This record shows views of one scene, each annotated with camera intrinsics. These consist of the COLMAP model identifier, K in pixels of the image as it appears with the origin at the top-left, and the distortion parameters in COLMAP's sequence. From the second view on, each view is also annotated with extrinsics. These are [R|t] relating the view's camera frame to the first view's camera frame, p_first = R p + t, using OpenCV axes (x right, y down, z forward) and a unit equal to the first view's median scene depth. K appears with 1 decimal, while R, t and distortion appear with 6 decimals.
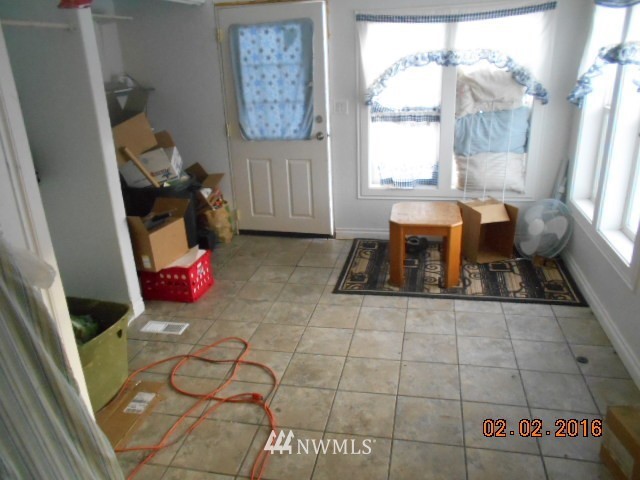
lens RADIAL K [[494.4, 0, 318.2], [0, 494.4, 238.0], [0, 0, 1]] dist [0.005961, 0.001159]
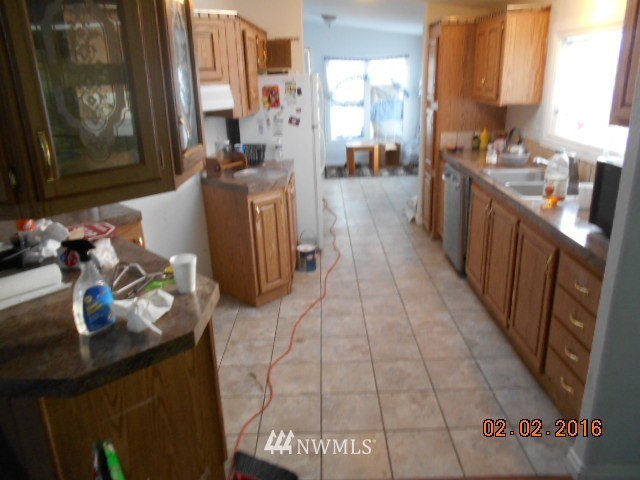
lens RADIAL K [[494.4, 0, 321.6], [0, 494.4, 241.5], [0, 0, 1]] dist [0.005961, 0.001159]
pose [[0.975715, -0.049827, 0.213299, -0.431485], [0.063390, 0.996347, -0.057222, 0.473591], [-0.209669, 0.069353, 0.975310, -1.045250]]
